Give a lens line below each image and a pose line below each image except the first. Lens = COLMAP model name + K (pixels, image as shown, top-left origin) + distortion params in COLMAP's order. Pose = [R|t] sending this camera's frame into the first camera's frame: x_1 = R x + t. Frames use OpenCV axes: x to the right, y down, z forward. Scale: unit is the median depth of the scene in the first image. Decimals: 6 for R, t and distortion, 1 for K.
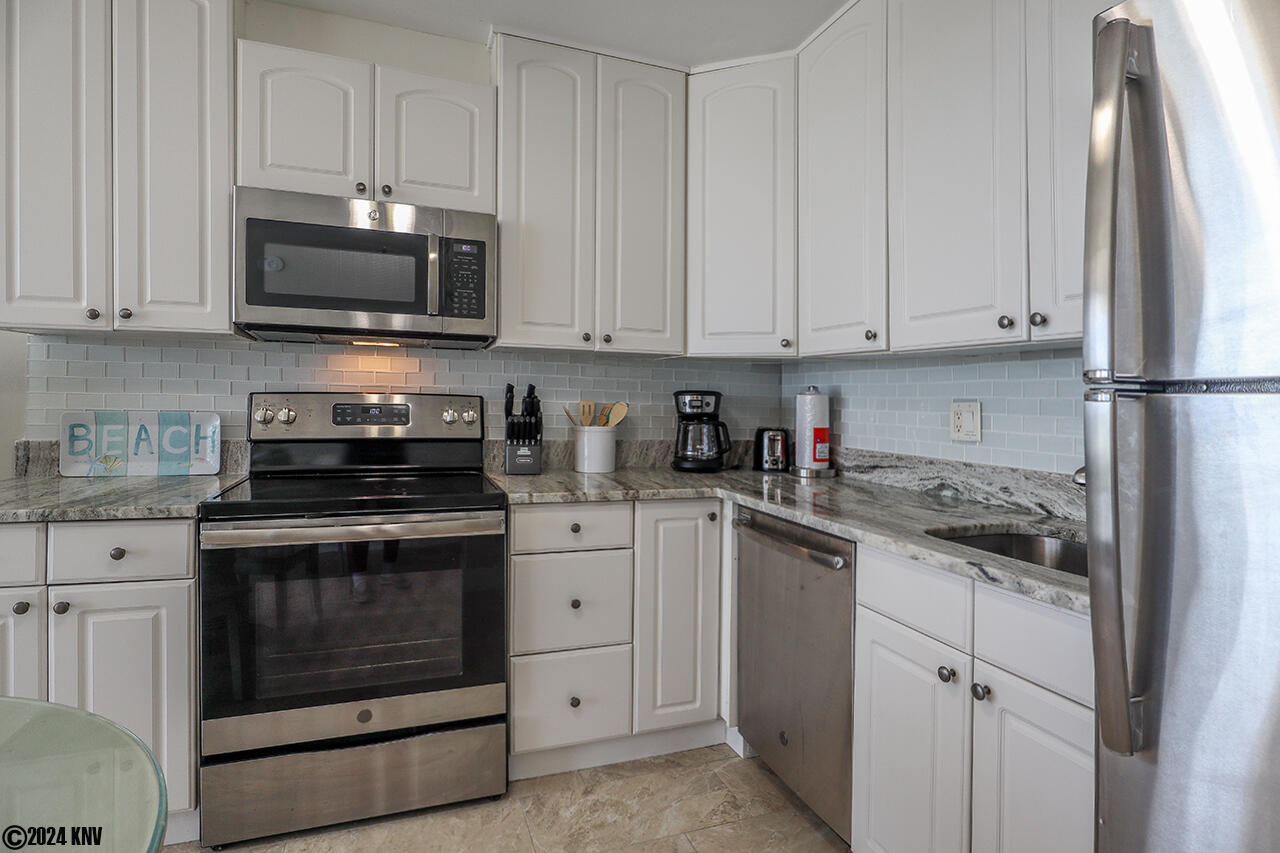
lens RADIAL K [[657.1, 0, 639.1], [0, 657.1, 422.0], [0, 0, 1]] dist [-0.034089, 0.007131]
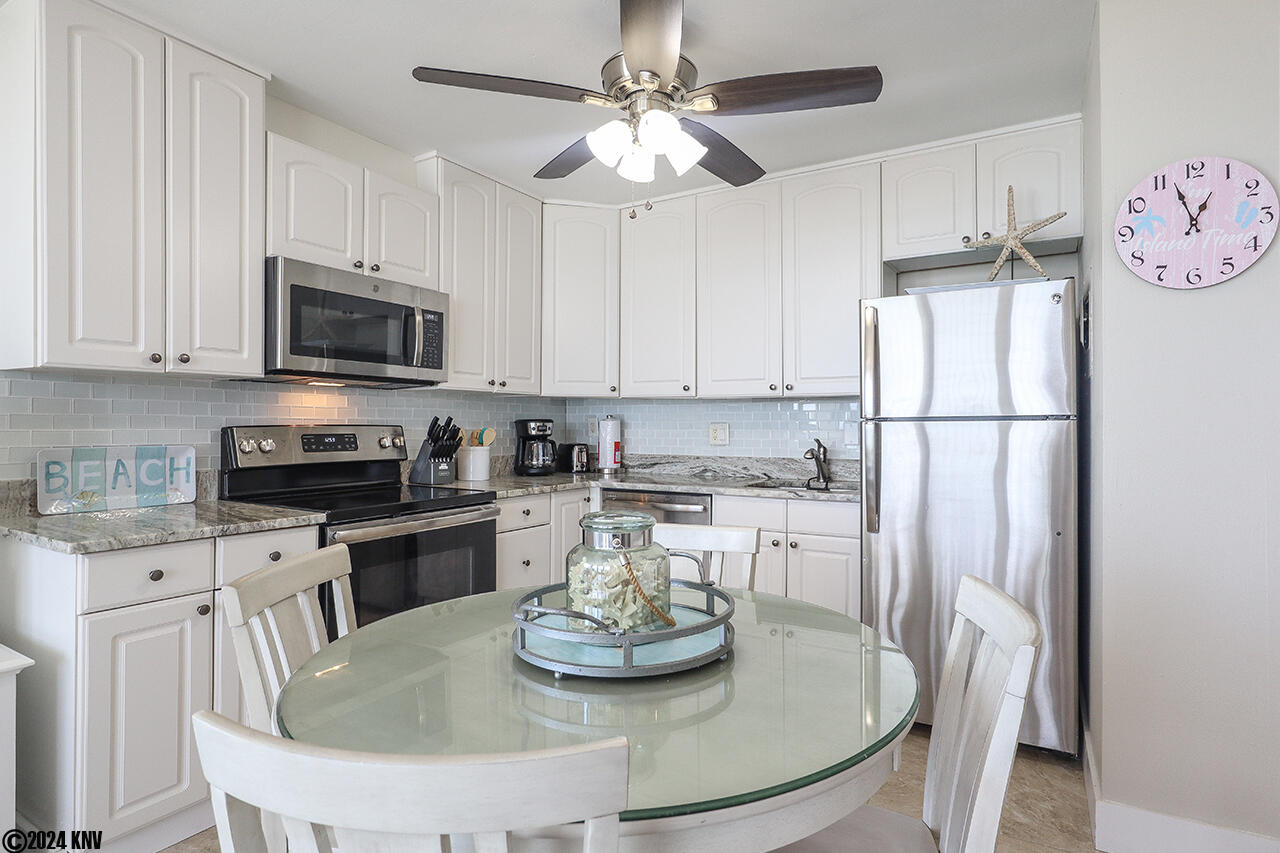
lens RADIAL K [[657.1, 0, 638.5], [0, 657.1, 416.3], [0, 0, 1]] dist [-0.034089, 0.007131]
pose [[0.787488, -0.009182, 0.616261, -0.682689], [0.031094, 0.999208, -0.024846, -0.012076], [-0.615545, 0.038727, 0.787150, -0.277557]]
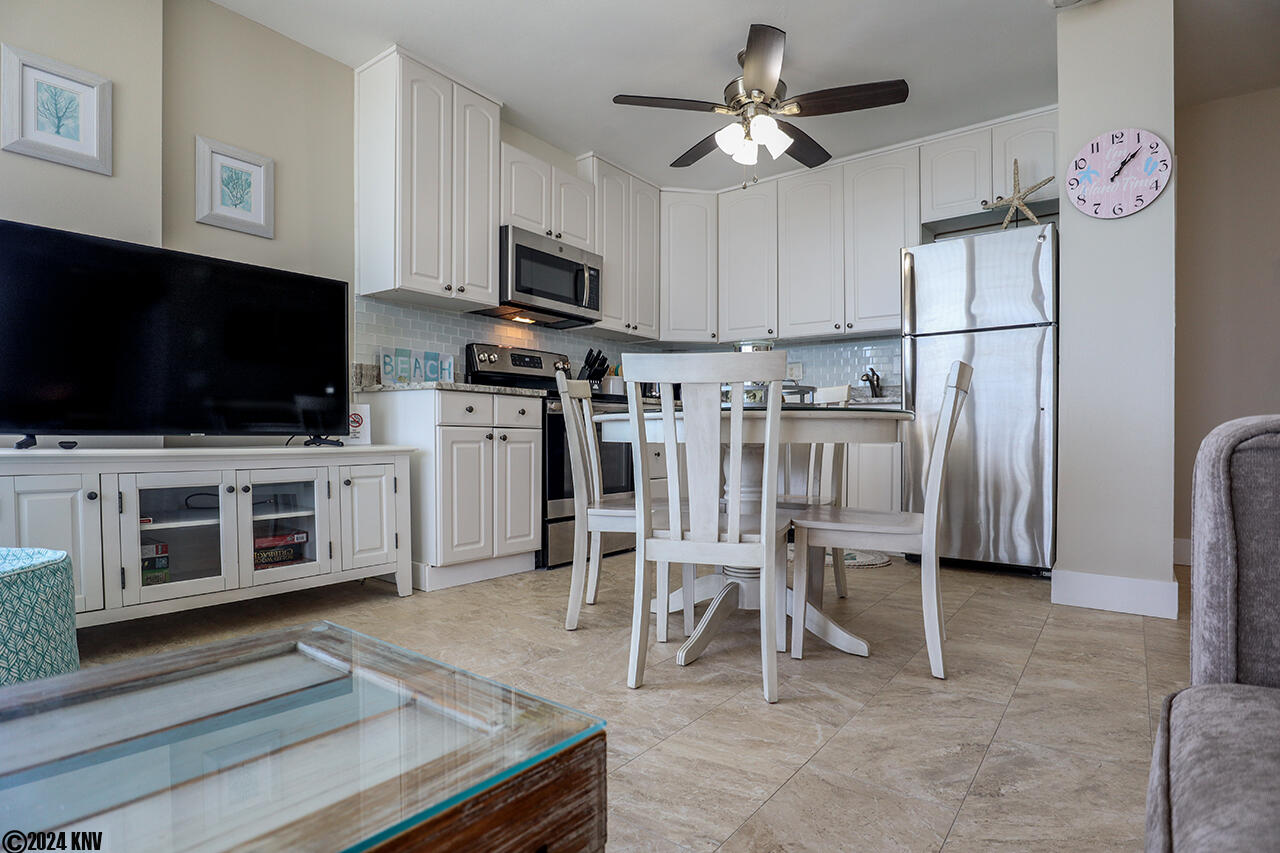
lens RADIAL K [[657.1, 0, 630.2], [0, 657.1, 461.8], [0, 0, 1]] dist [-0.034089, 0.007131]
pose [[0.840417, -0.041981, 0.540311, -1.093840], [0.033750, 0.999114, 0.025133, 0.212807], [-0.540888, -0.002887, 0.841090, -0.579961]]
